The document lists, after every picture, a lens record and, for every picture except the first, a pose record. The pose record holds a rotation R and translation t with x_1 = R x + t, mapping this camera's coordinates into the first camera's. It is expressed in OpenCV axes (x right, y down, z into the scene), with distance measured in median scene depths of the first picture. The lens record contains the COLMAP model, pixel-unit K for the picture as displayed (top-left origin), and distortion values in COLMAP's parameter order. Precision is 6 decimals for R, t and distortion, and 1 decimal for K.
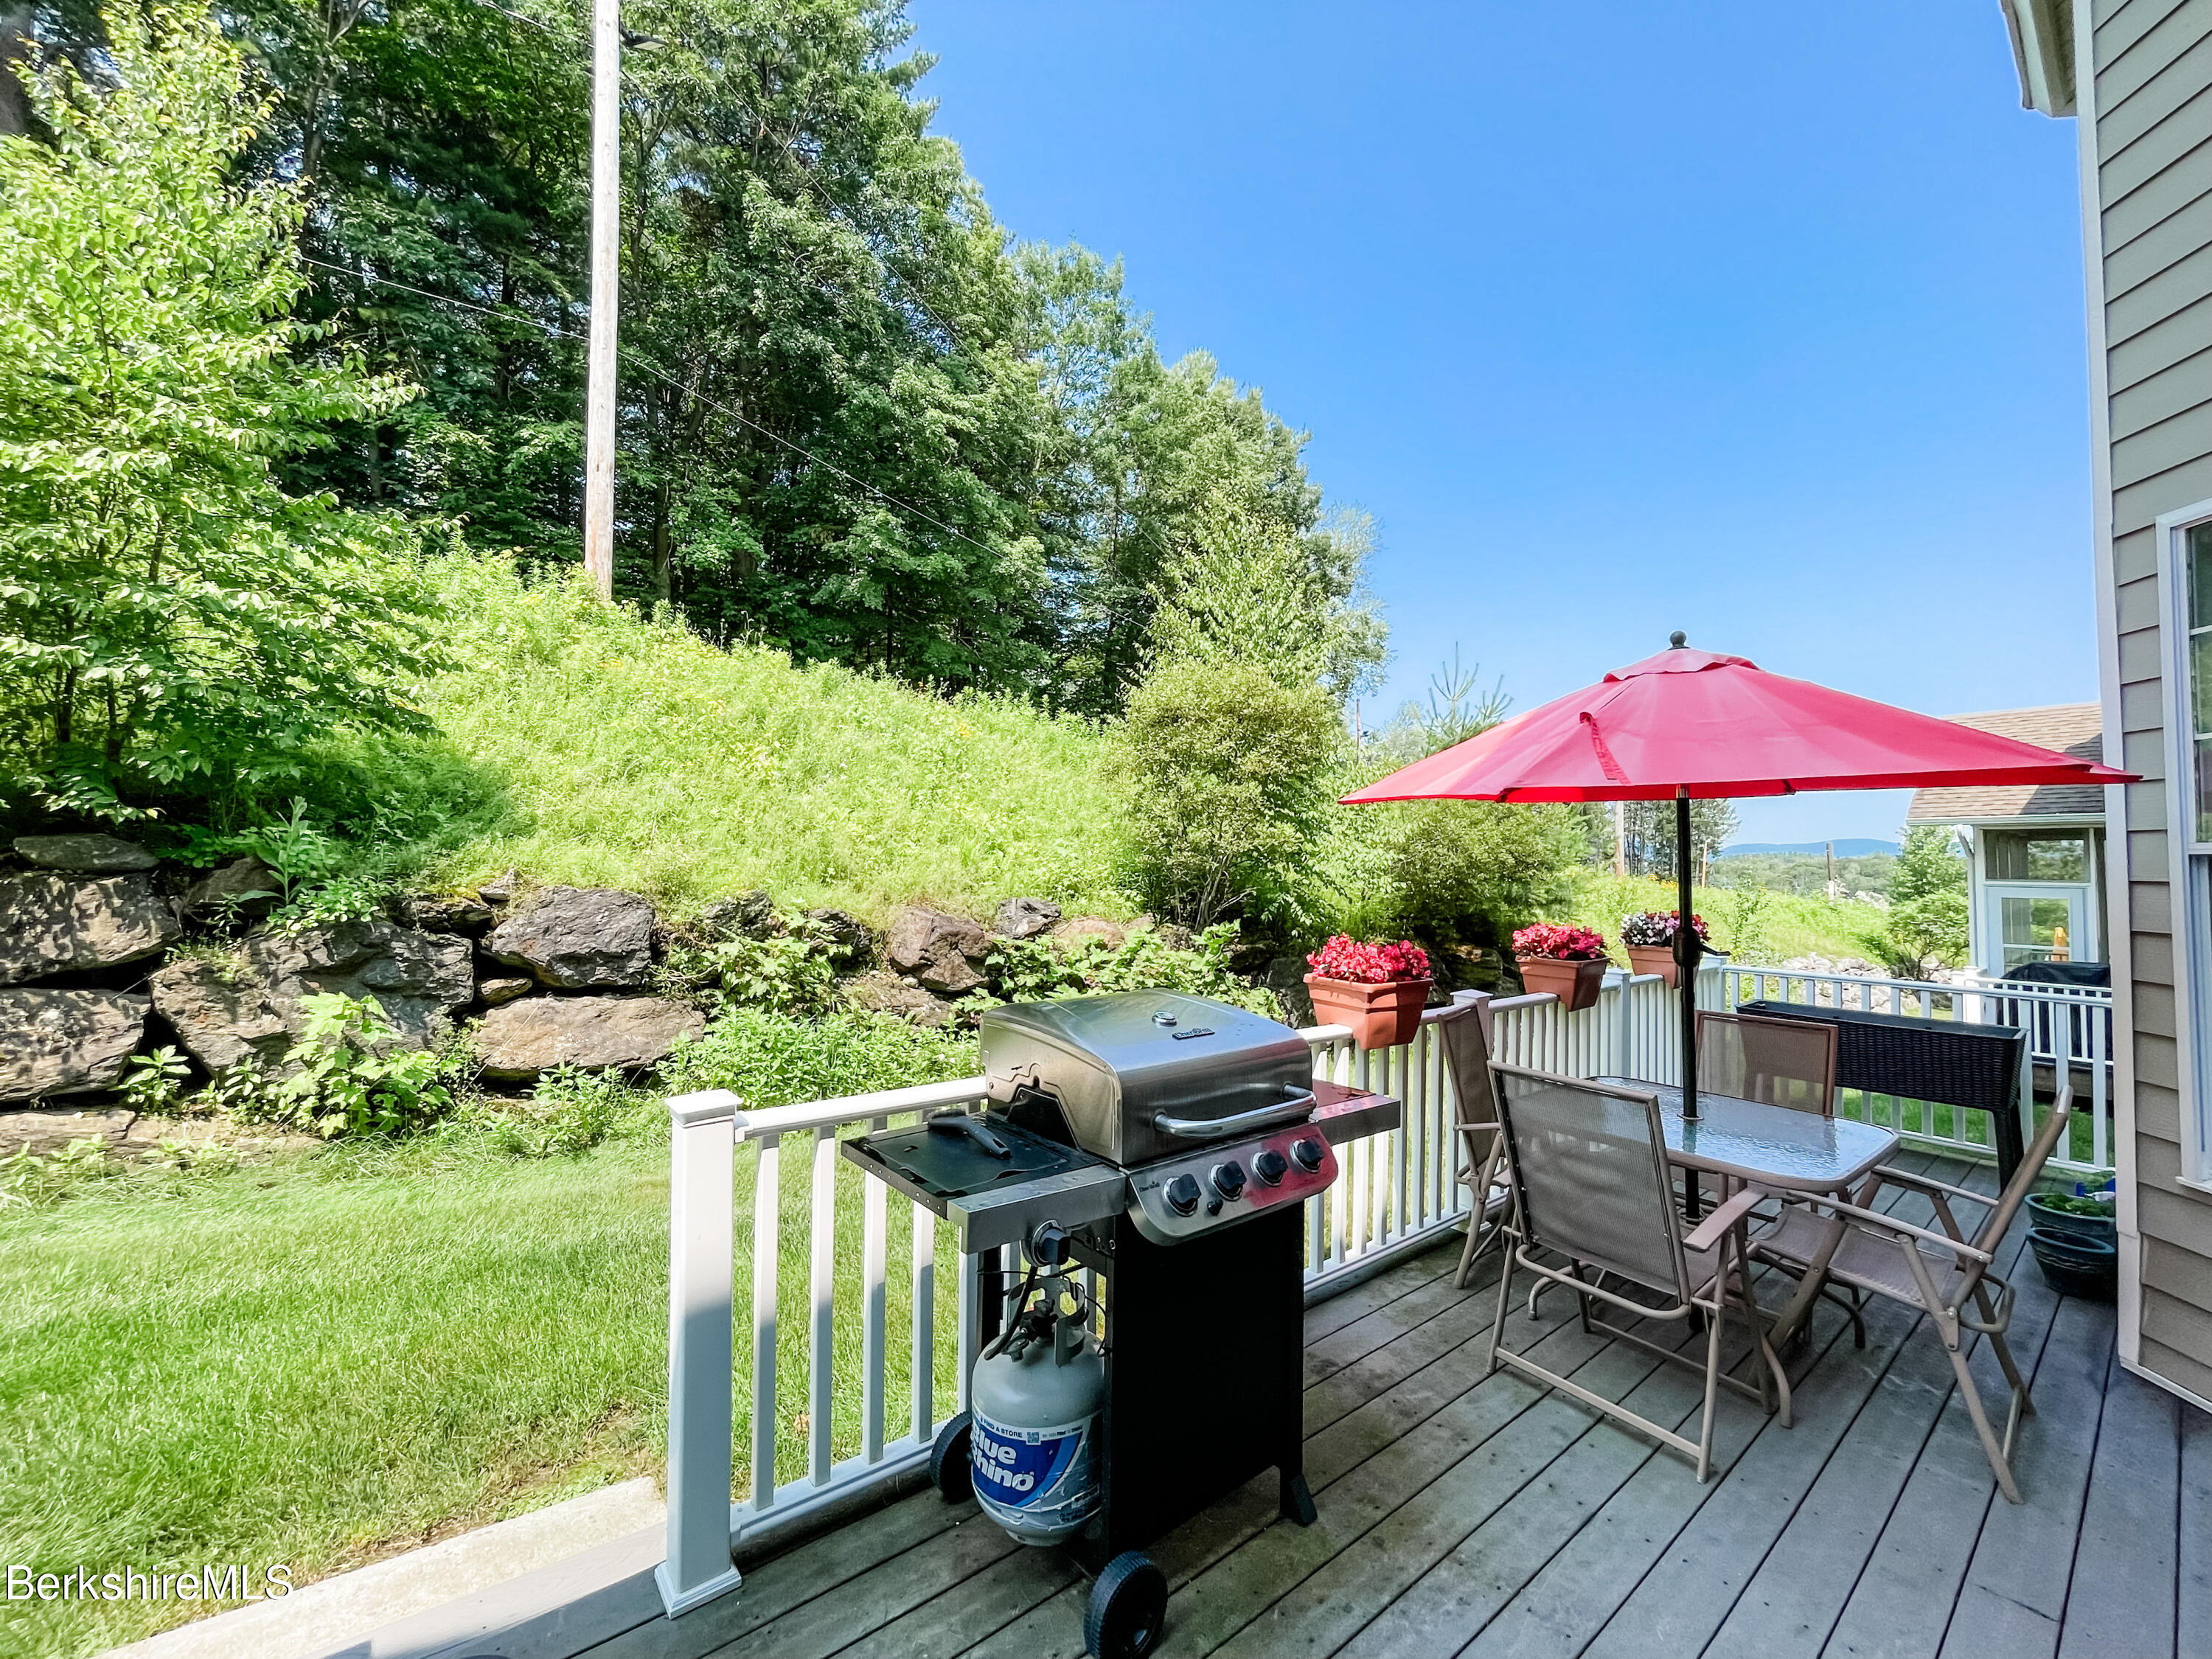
lens RADIAL K [[897.6, 0, 1099.4], [0, 897.6, 834.3], [0, 0, 1]] dist [-0.008411, 0.000810]
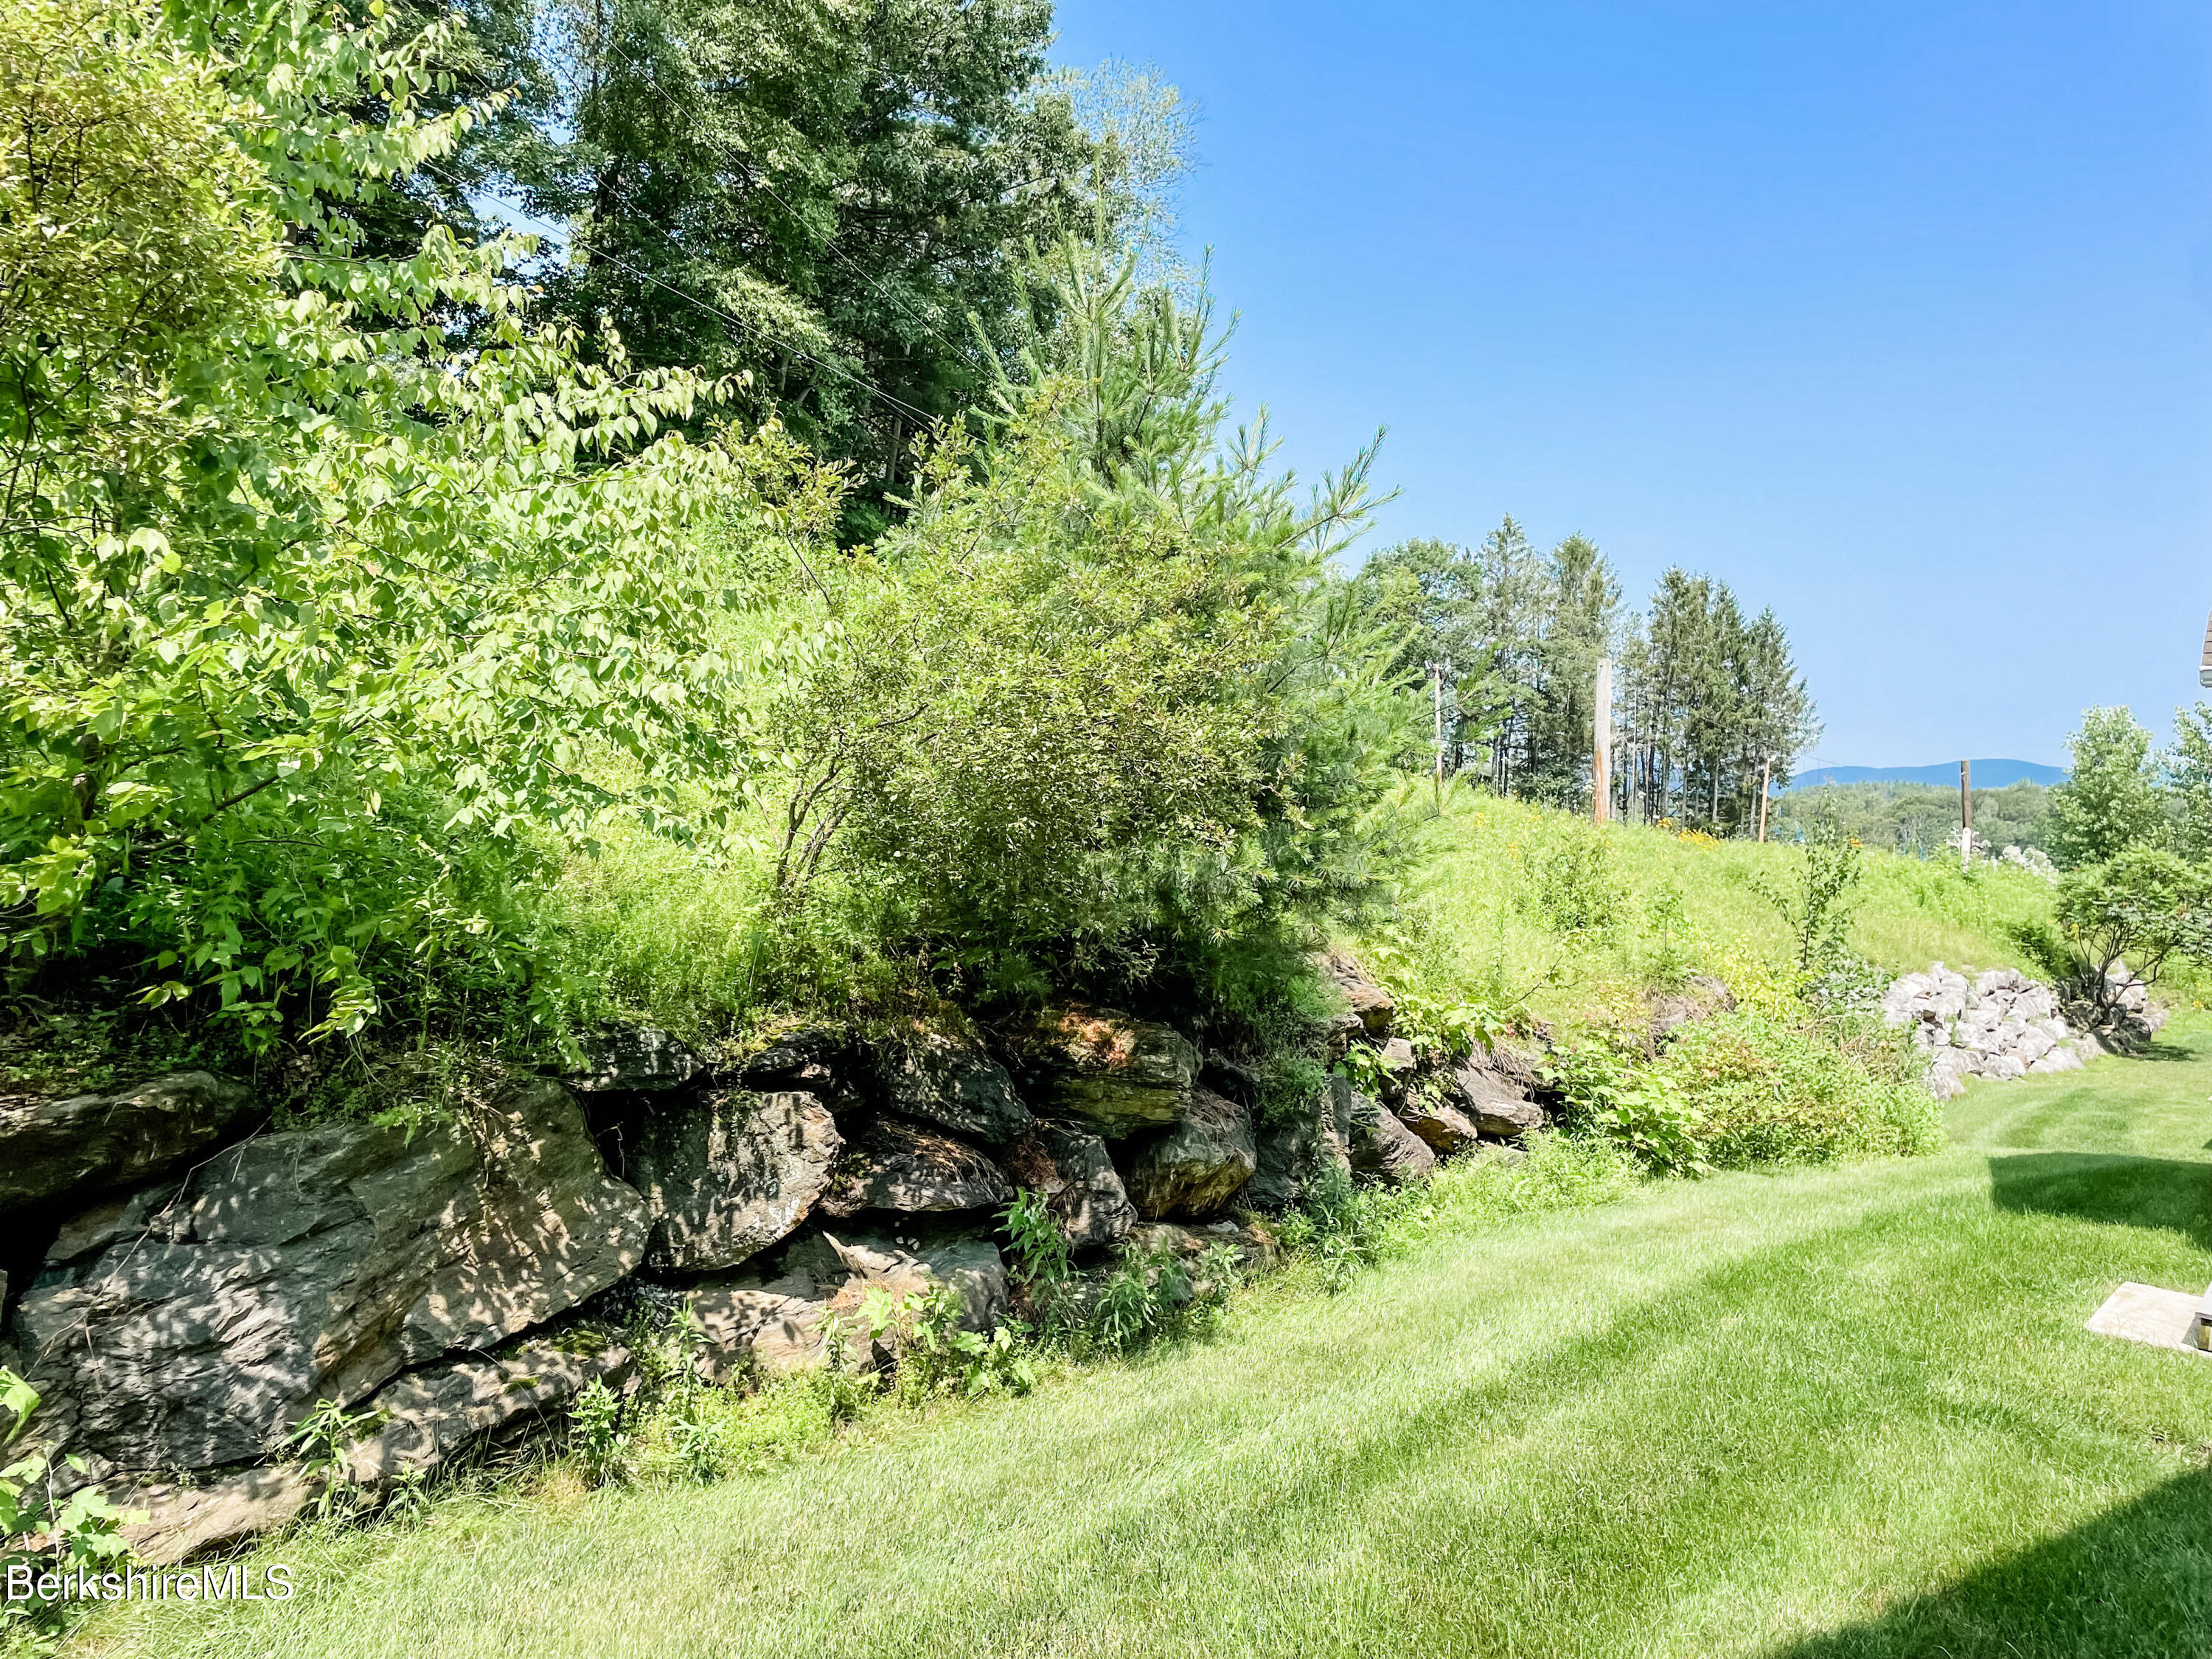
lens RADIAL K [[1685.1, 0, 1108.6], [0, 1685.1, 830.2], [0, 0, 1]] dist [0.007037, 0.002376]
pose [[0.975380, -0.005411, 0.220463, 0.079004], [-0.005542, 0.998782, 0.049034, 0.005706], [-0.220460, -0.049048, 0.974162, 0.109139]]
